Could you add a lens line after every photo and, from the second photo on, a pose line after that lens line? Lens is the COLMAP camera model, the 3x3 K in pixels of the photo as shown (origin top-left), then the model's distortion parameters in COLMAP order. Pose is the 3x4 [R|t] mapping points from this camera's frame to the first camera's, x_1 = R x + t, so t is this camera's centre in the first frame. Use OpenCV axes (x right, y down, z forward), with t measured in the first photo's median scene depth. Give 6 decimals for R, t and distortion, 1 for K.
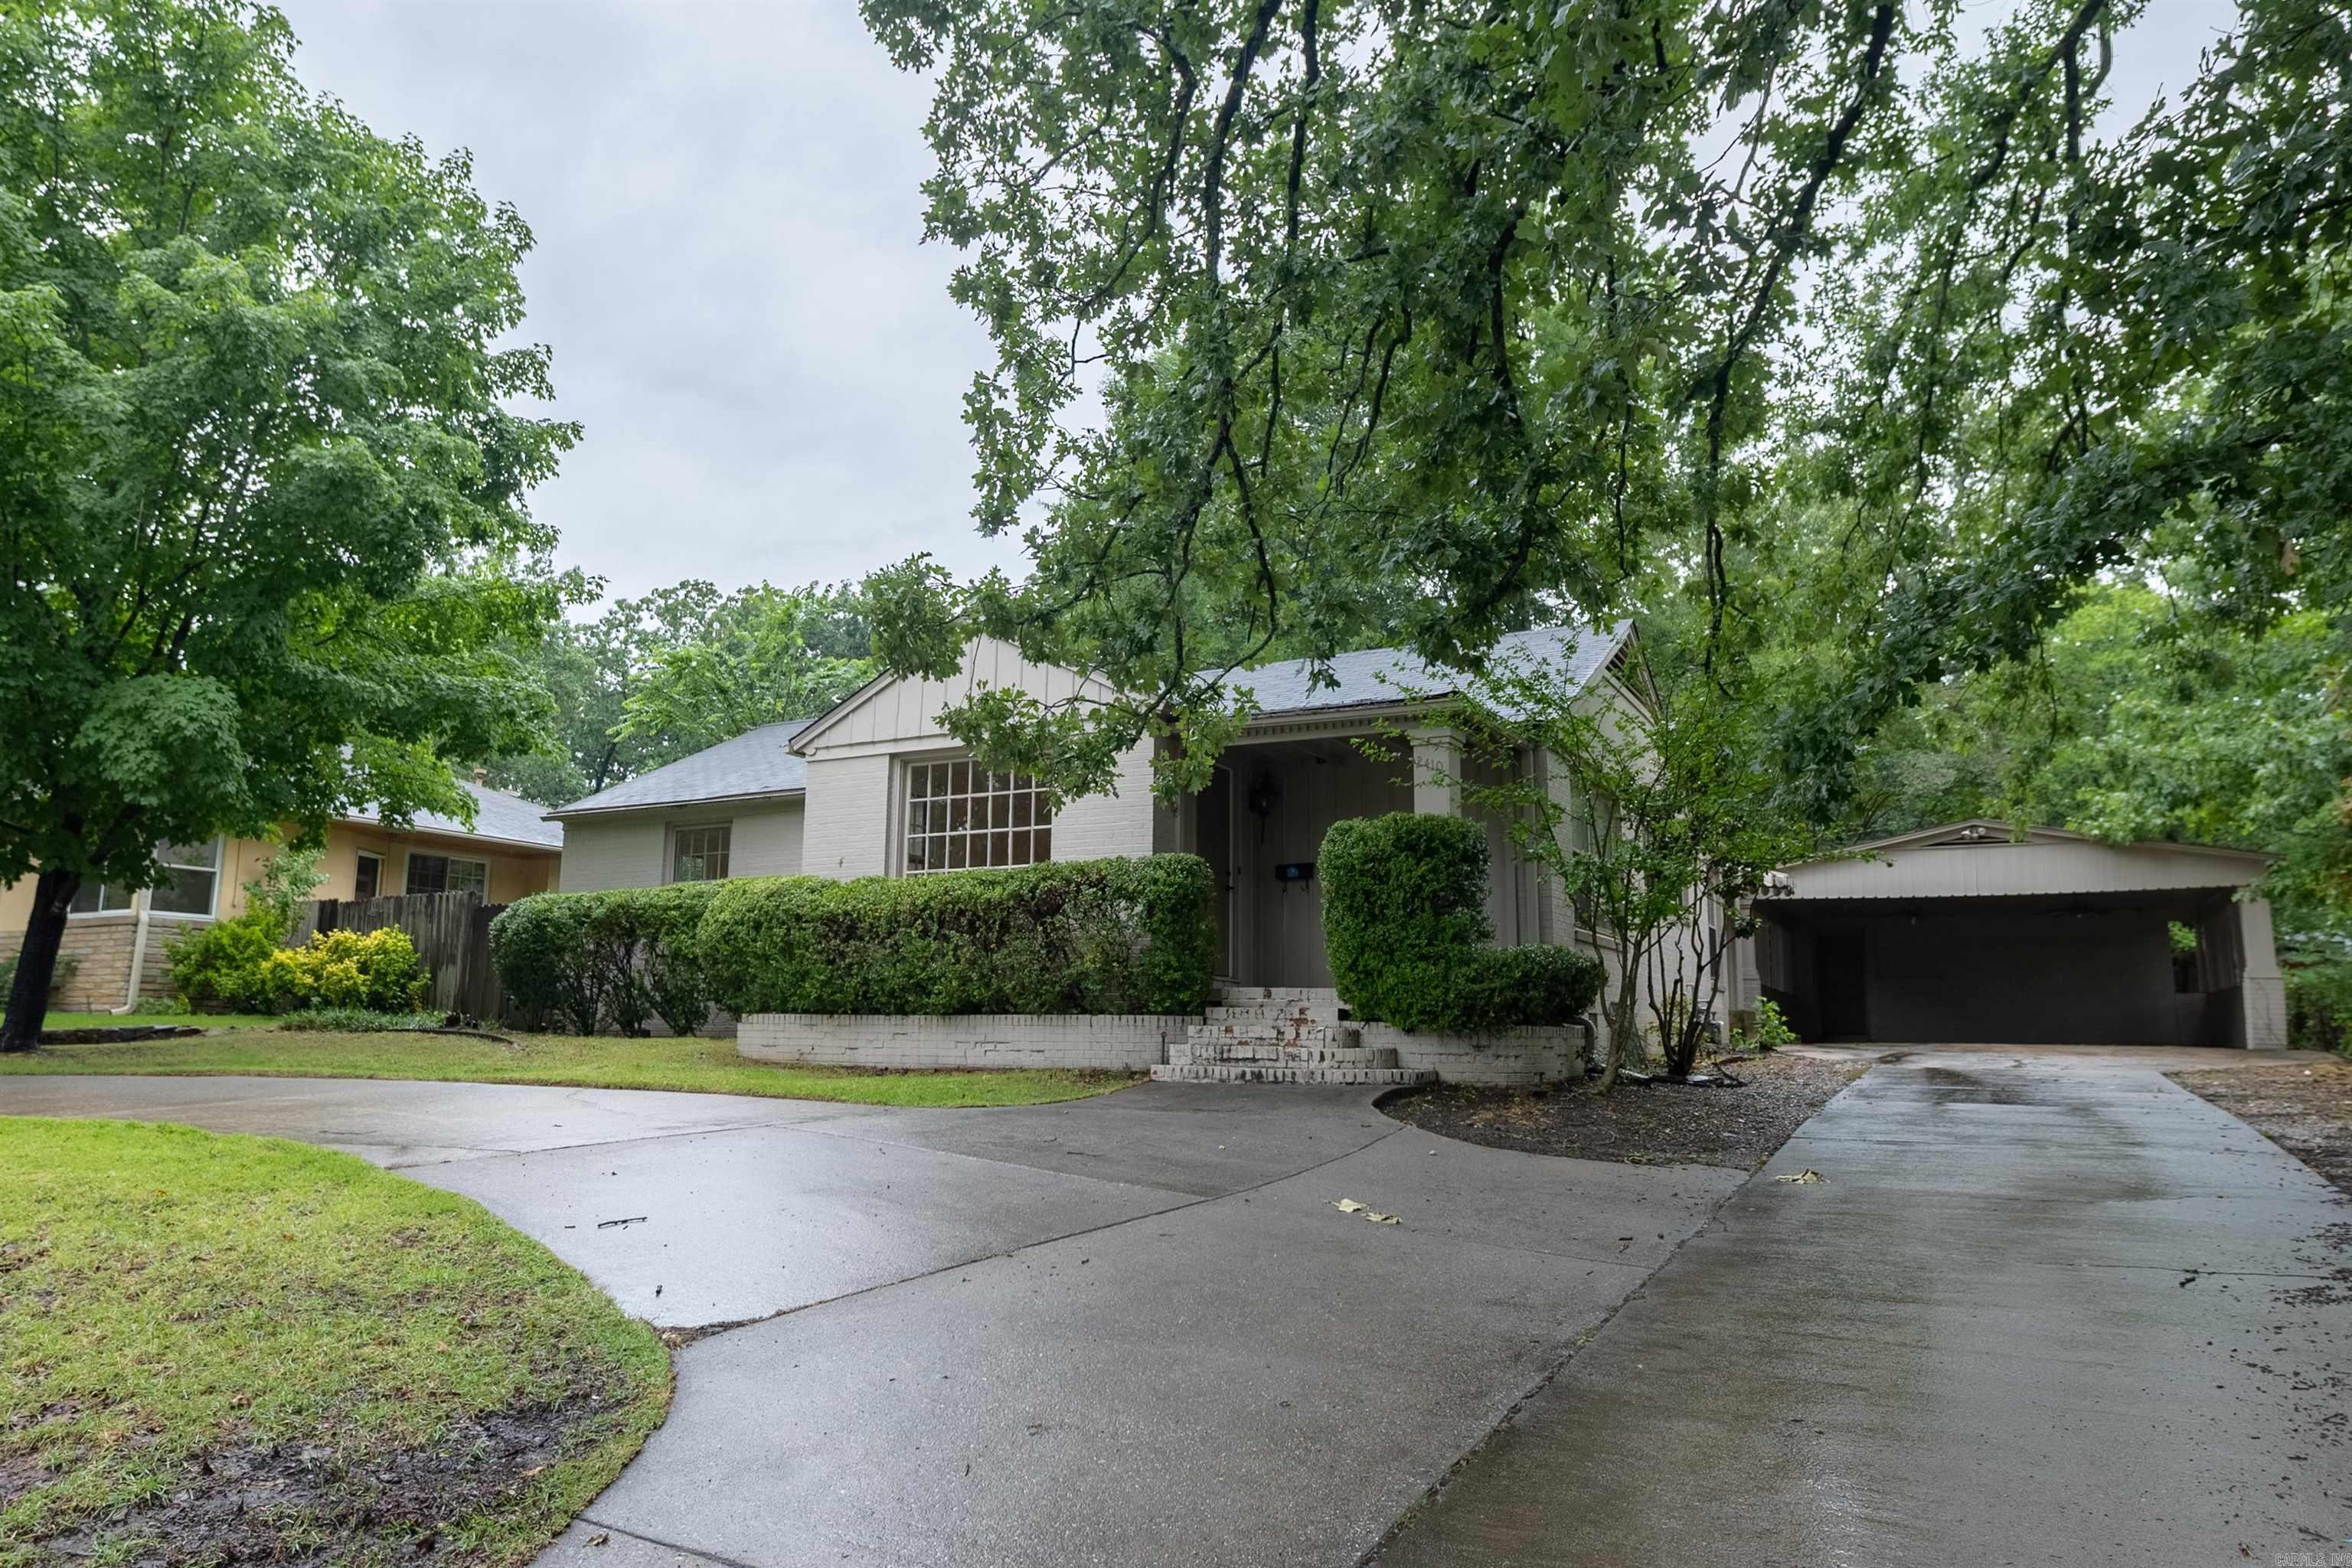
lens RADIAL K [[1430.2, 0, 1176.0], [0, 1430.2, 784.0], [0, 0, 1]] dist [-0.001796, 0.000334]
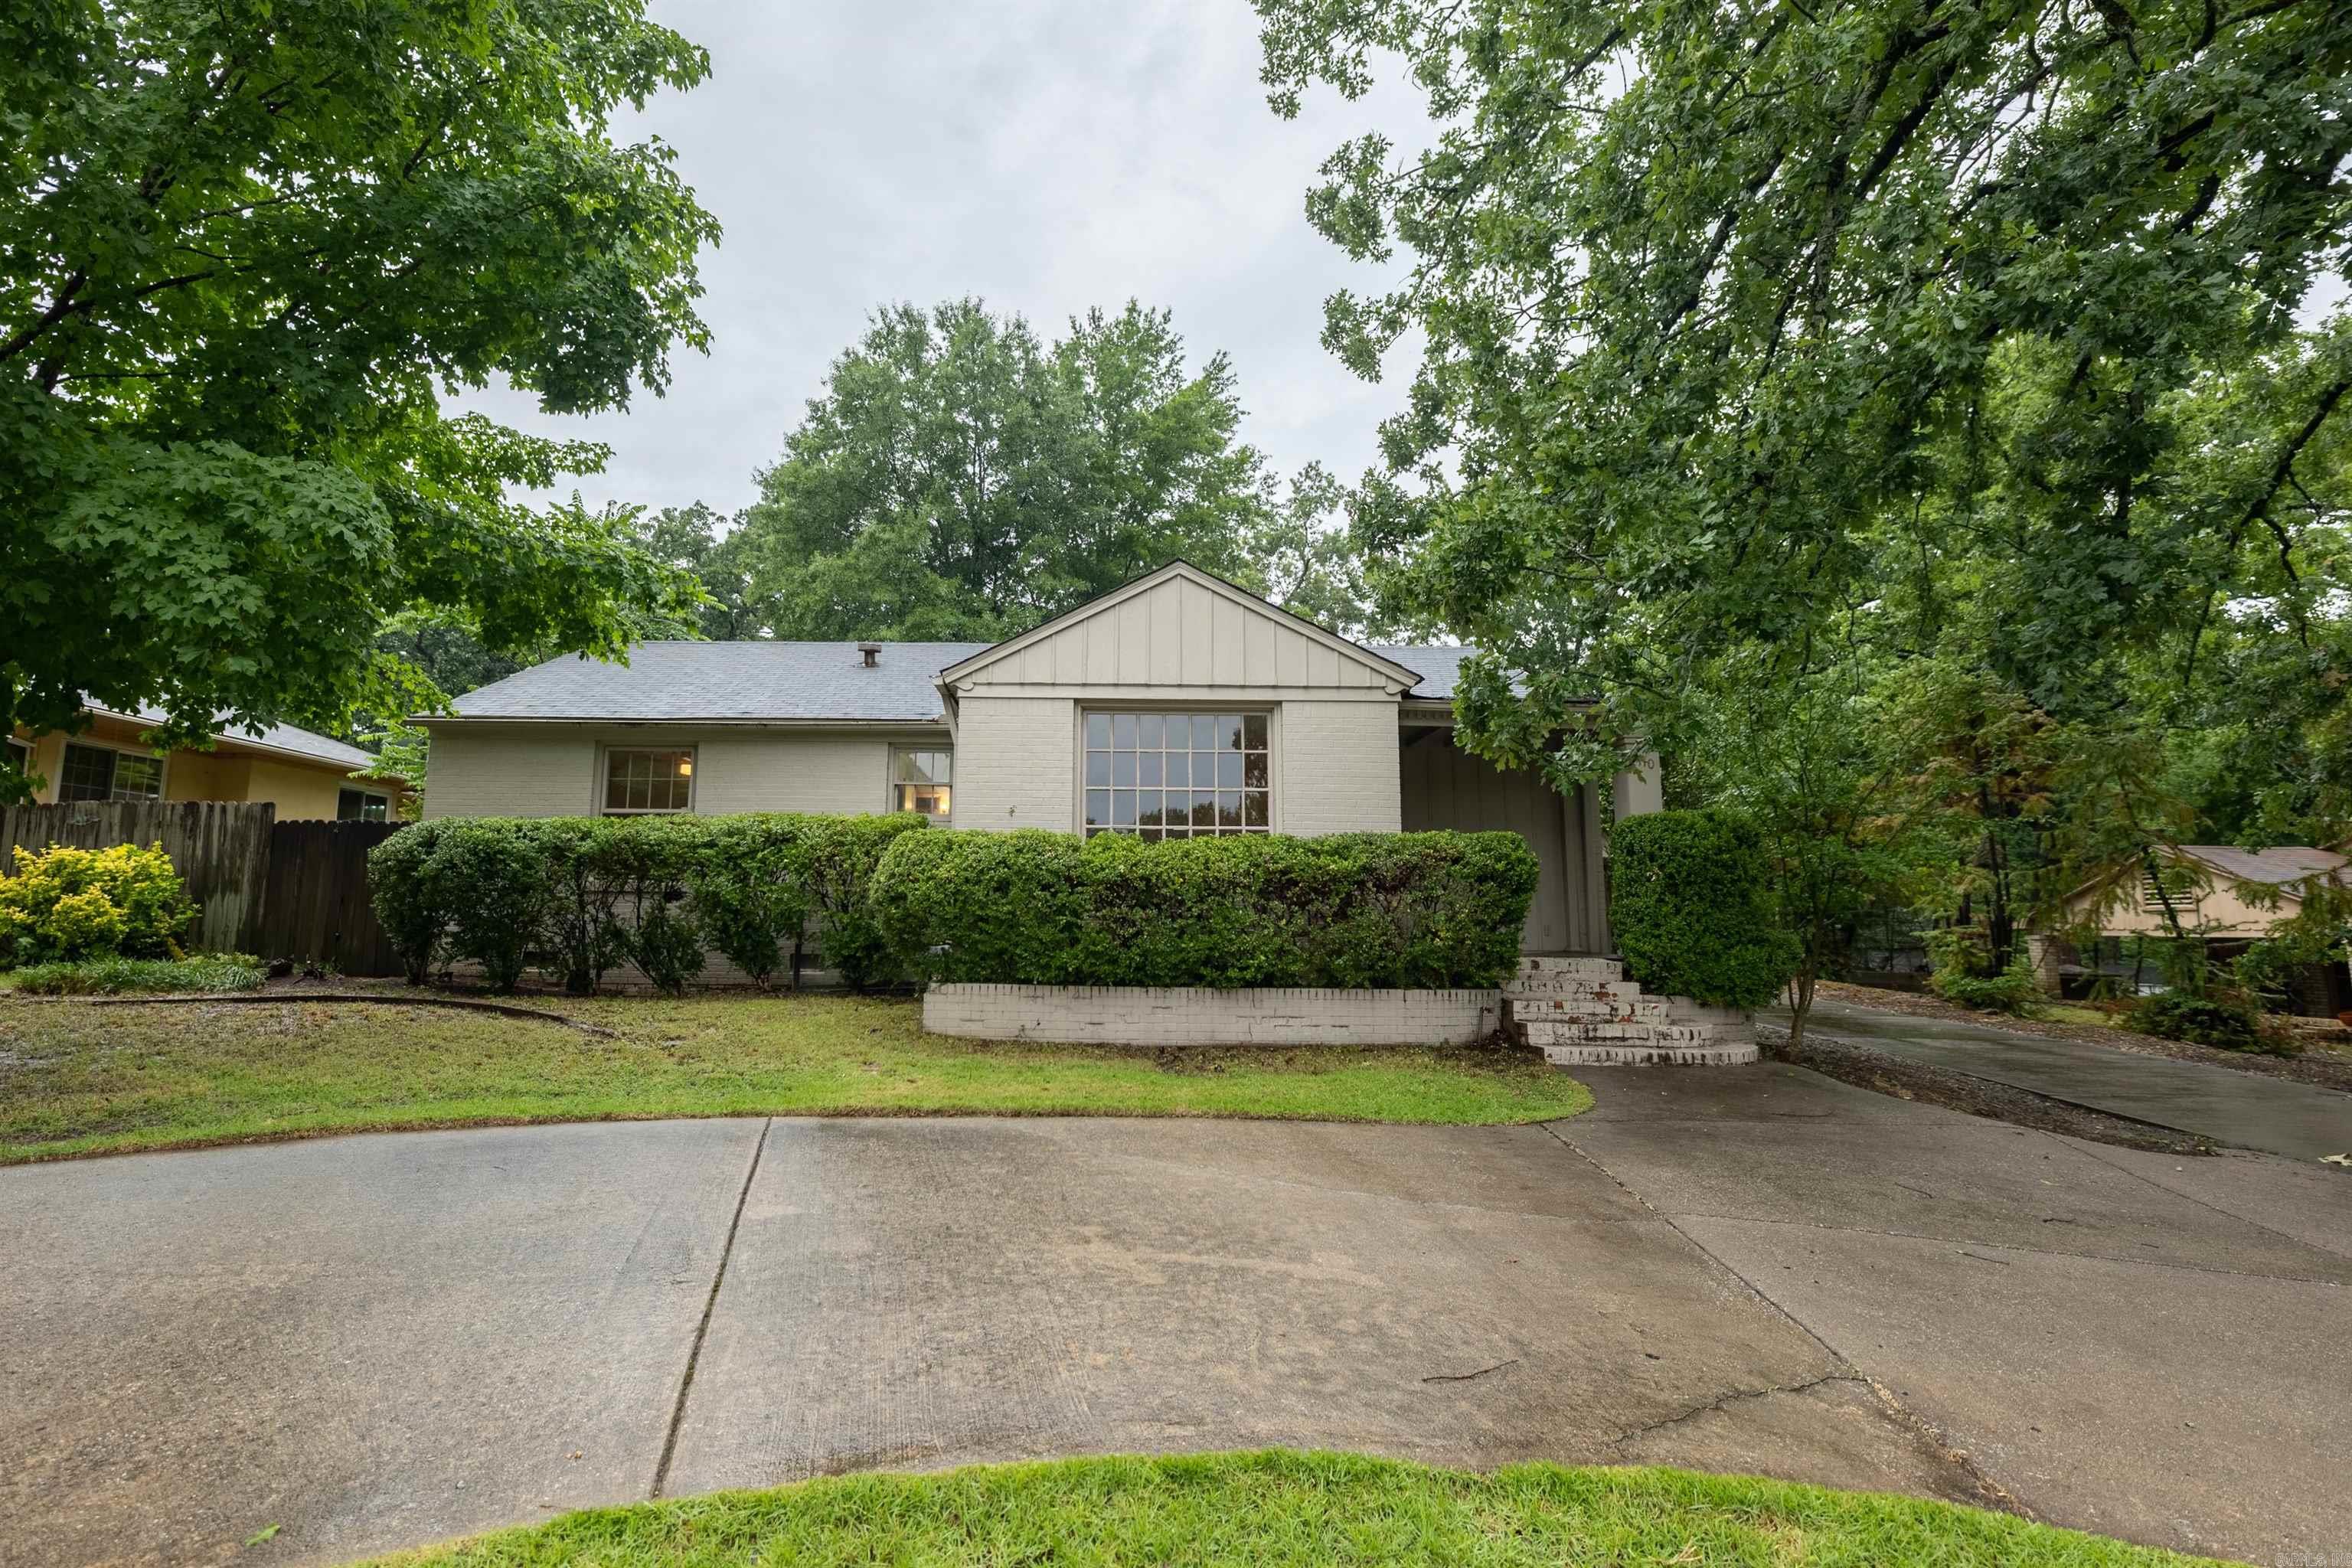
lens RADIAL K [[1009.1, 0, 1082.8], [0, 1009.1, 781.2], [0, 0, 1]] dist [0.003385, 0.000344]
pose [[0.893289, 0.062106, 0.445171, -0.577498], [-0.081368, 0.996389, 0.024269, 0.019372], [-0.442056, -0.057902, 0.895117, 0.483429]]
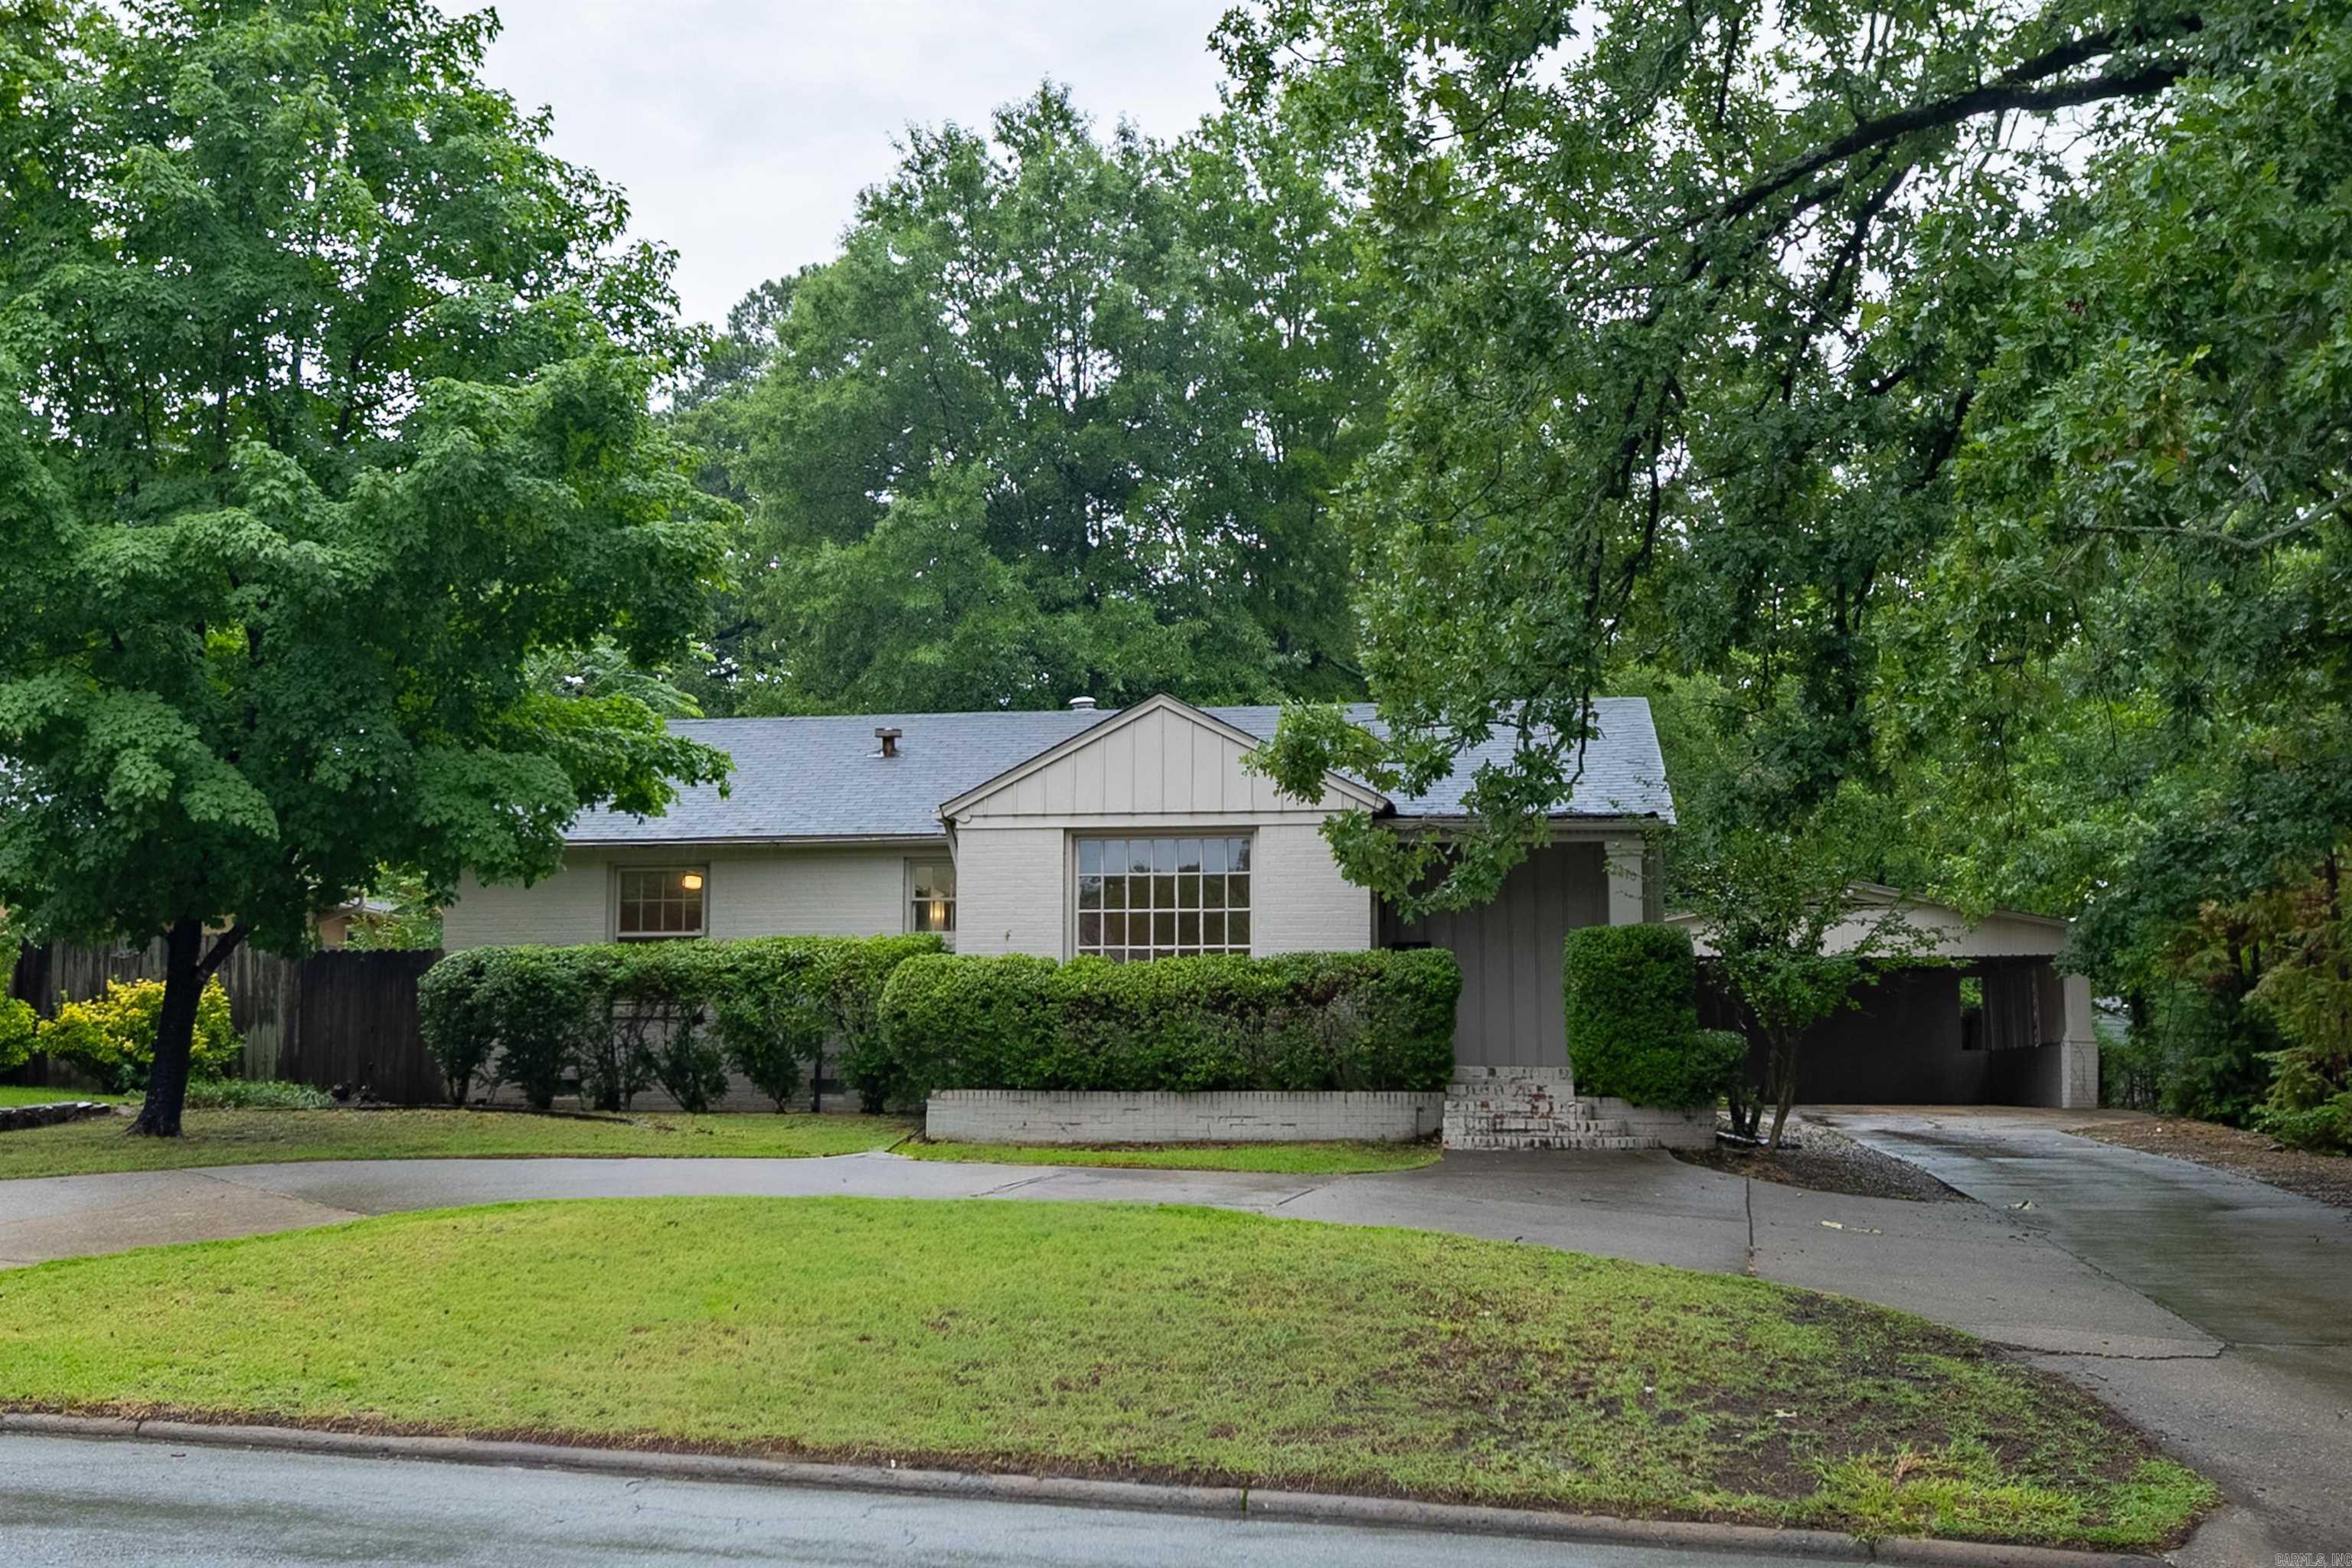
lens RADIAL K [[2202.9, 0, 1111.9], [0, 2202.9, 855.7], [0, 0, 1]] dist [-0.004071, 0.007059]
pose [[0.946641, 0.028515, 0.321025, -0.783113], [-0.050848, 0.996817, 0.061400, -0.115610], [-0.318252, -0.074447, 0.945078, -0.537790]]
